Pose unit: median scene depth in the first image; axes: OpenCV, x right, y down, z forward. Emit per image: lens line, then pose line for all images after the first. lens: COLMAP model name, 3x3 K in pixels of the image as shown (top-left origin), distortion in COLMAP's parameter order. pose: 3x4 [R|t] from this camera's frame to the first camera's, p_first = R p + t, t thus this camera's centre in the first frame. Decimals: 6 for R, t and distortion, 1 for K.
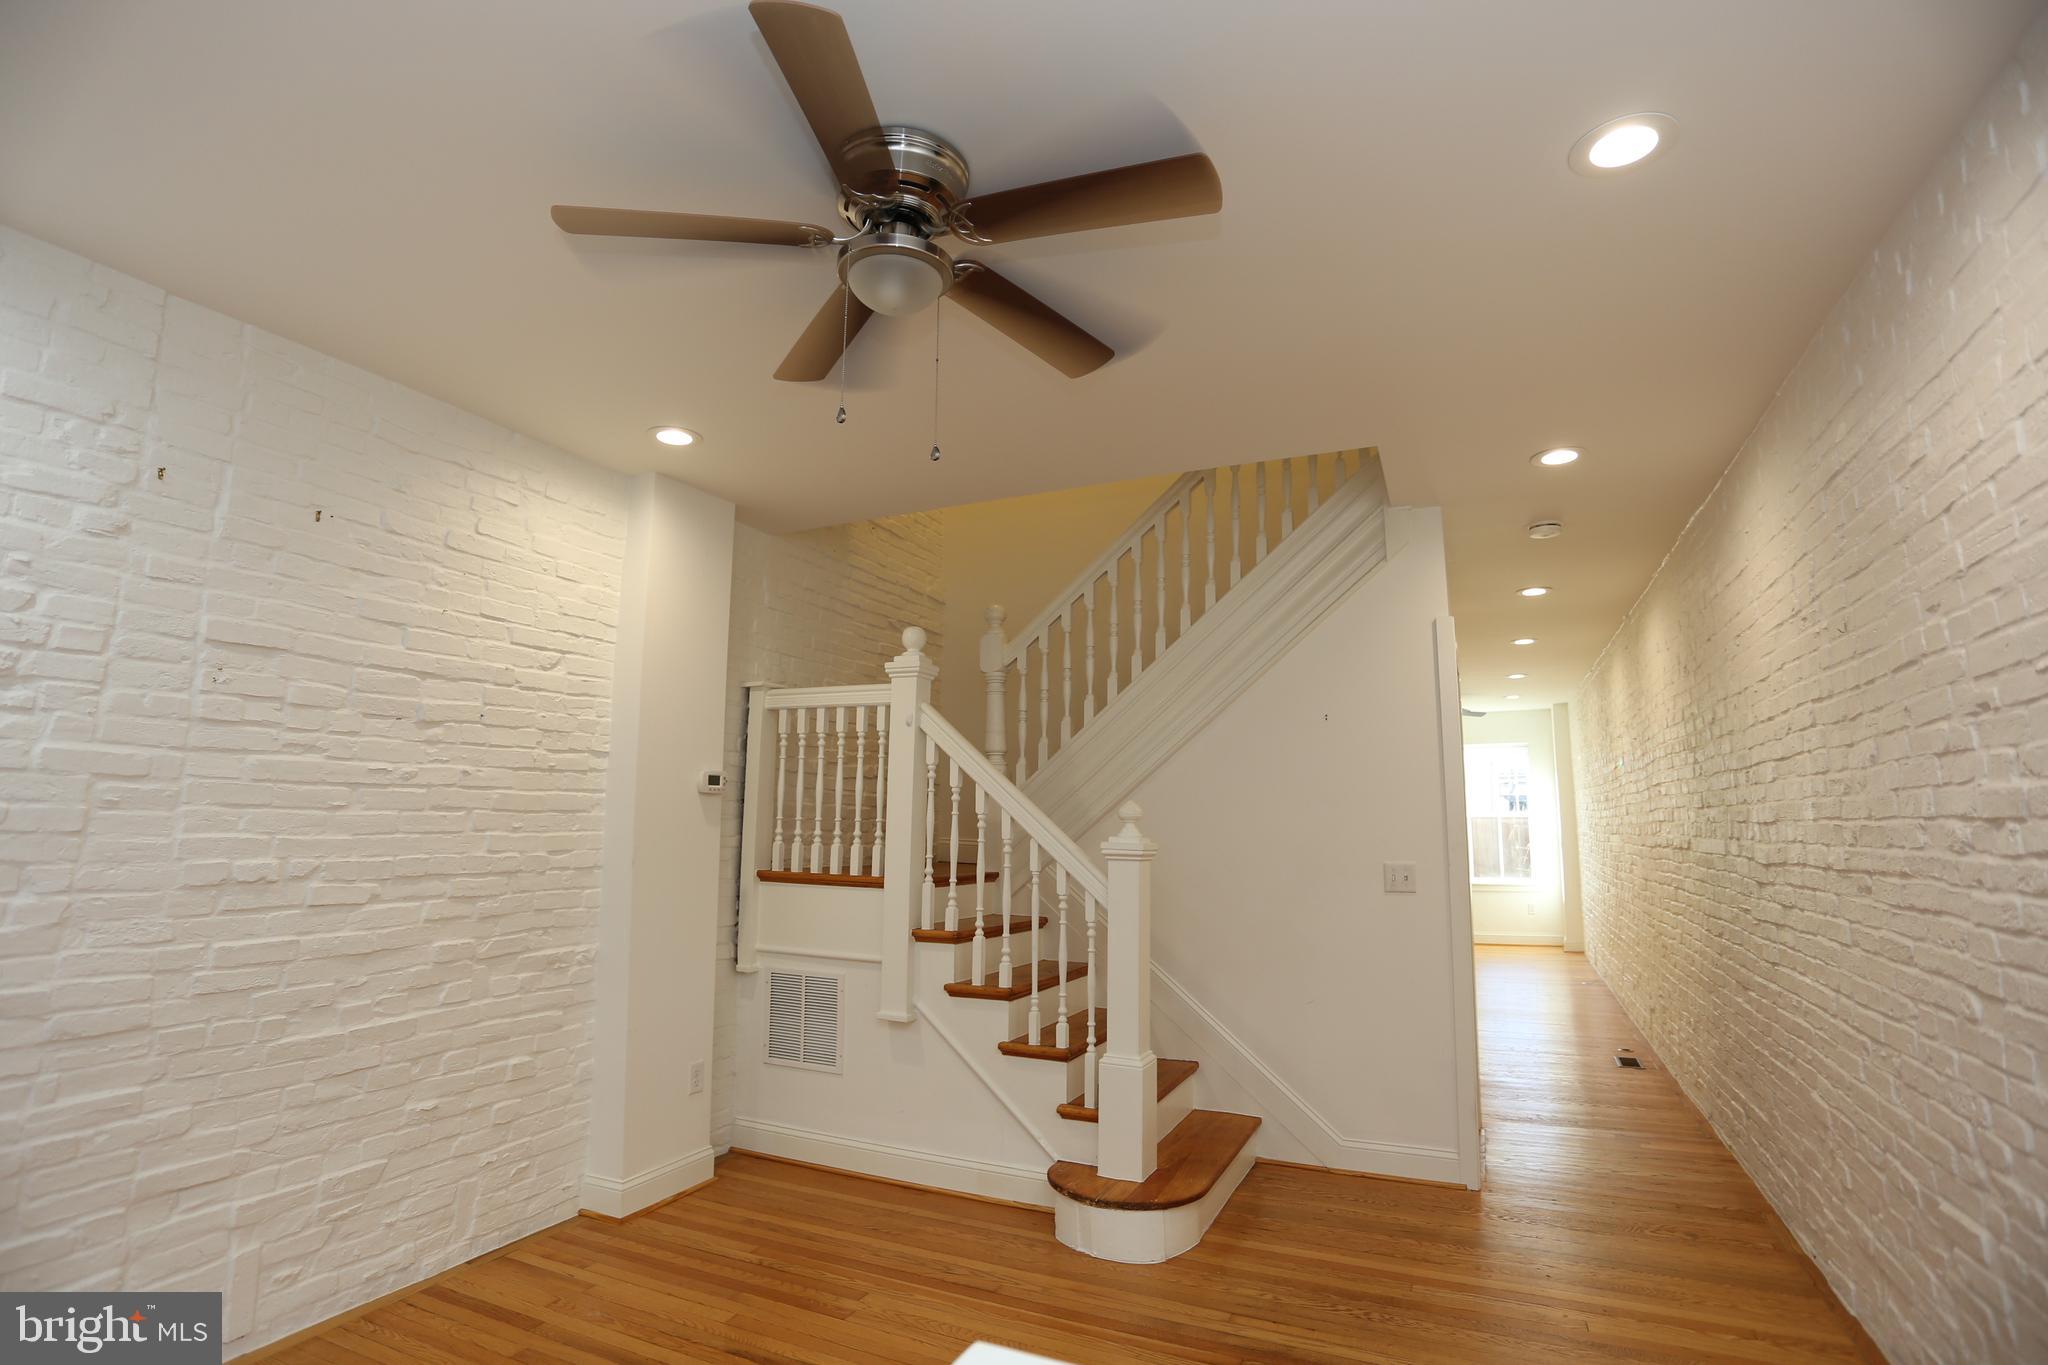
lens RADIAL K [[994.2, 0, 1012.9], [0, 994.2, 677.8], [0, 0, 1]] dist [-0.078800, 0.032635]
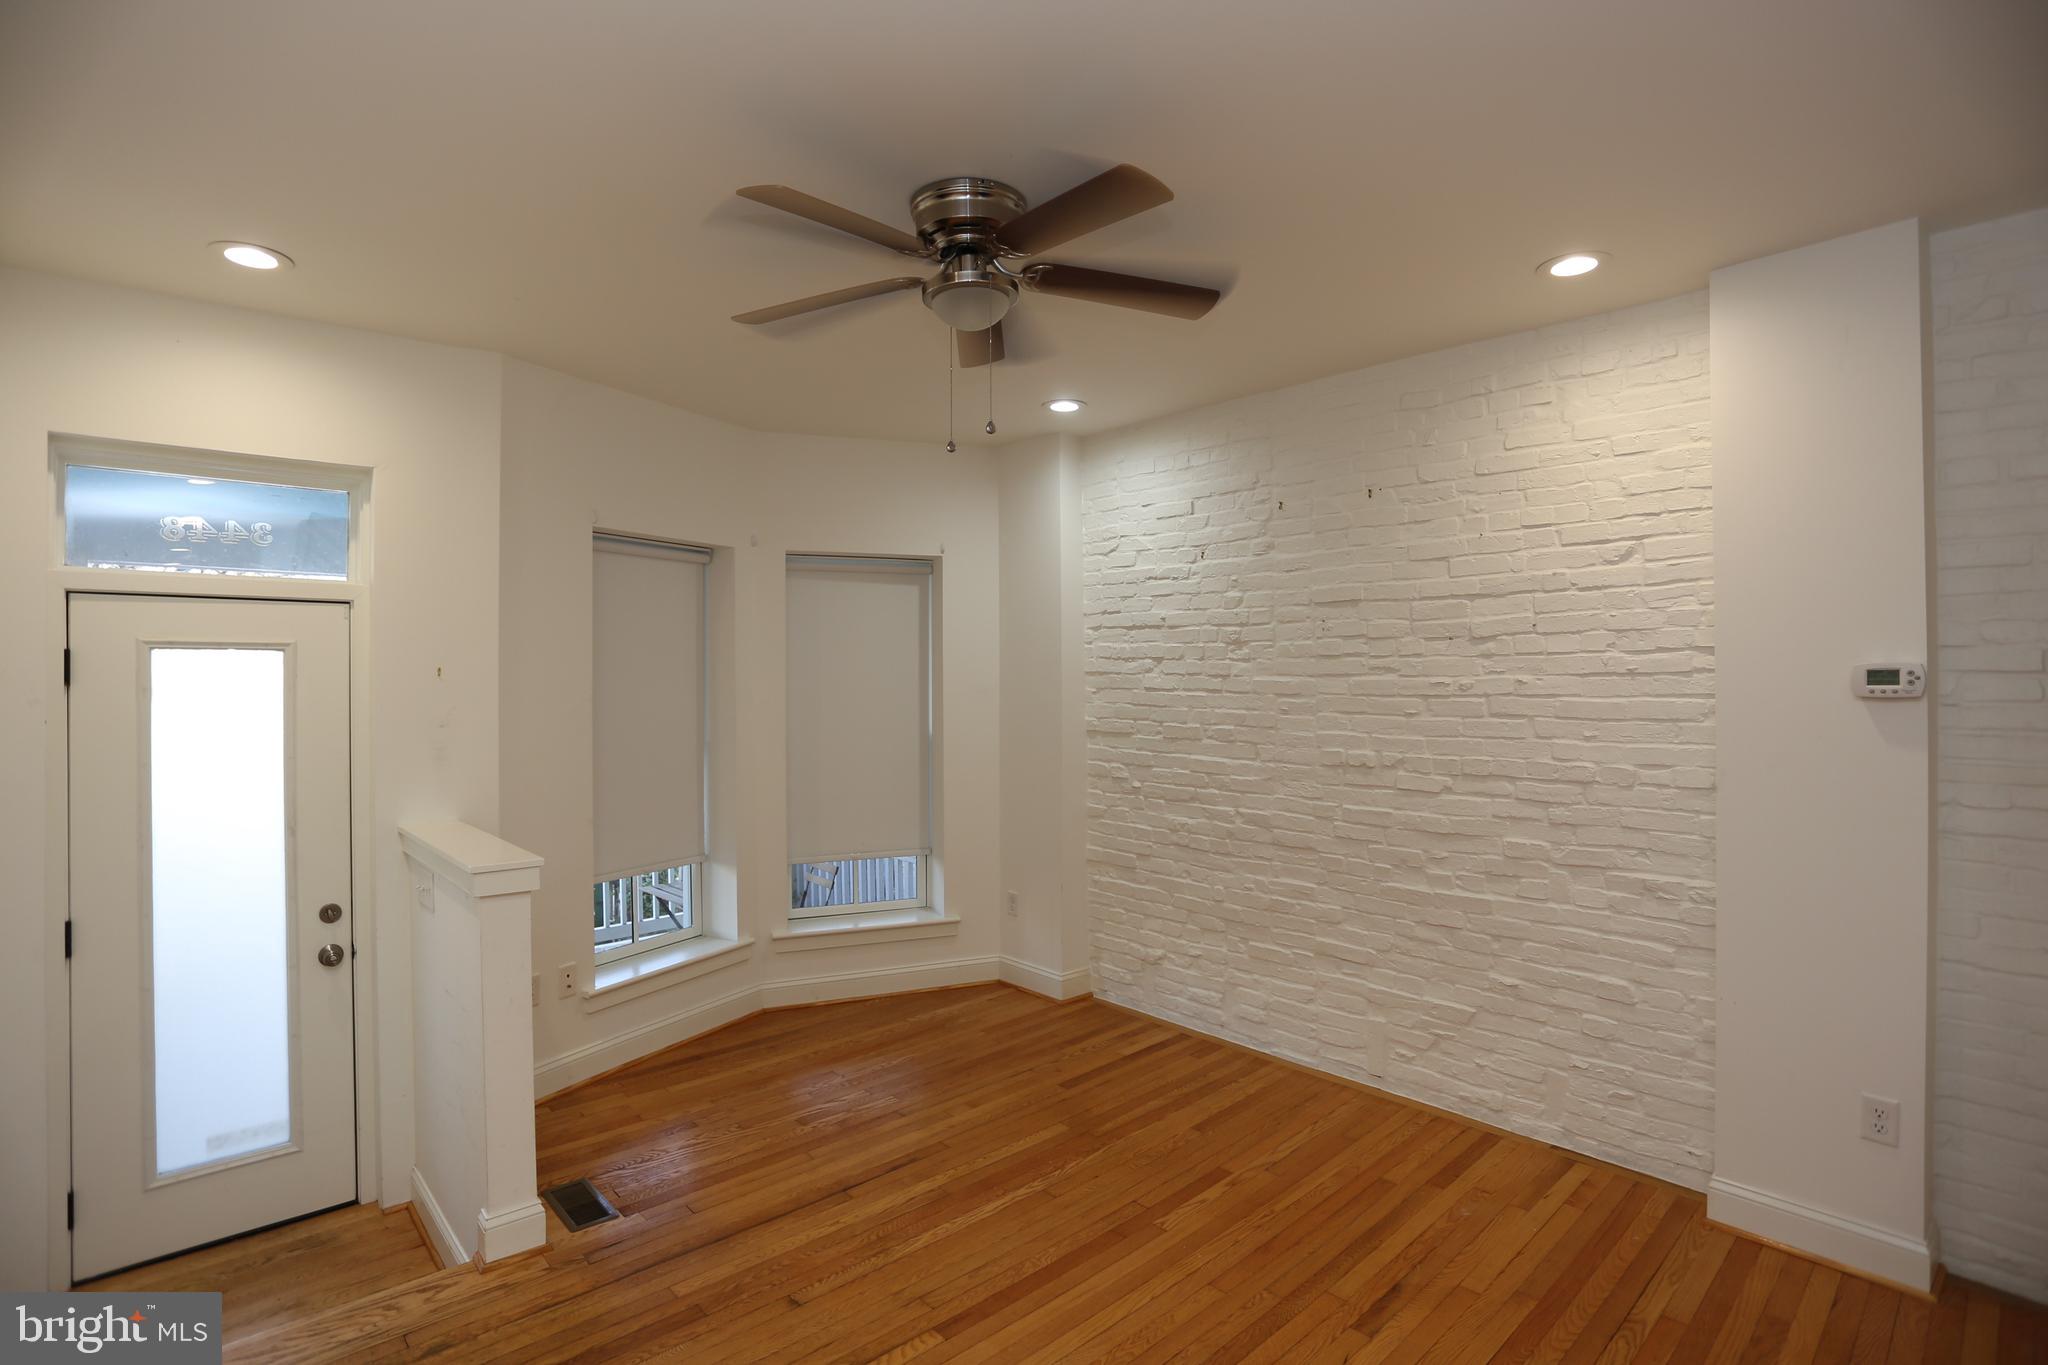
lens RADIAL K [[994.2, 0, 1012.9], [0, 994.2, 677.8], [0, 0, 1]] dist [-0.078800, 0.032635]
pose [[-0.388561, 0.000437, -0.921423, 0.639463], [0.134480, 0.989319, -0.056240, 0.082148], [0.911557, -0.145765, -0.384469, 0.945958]]
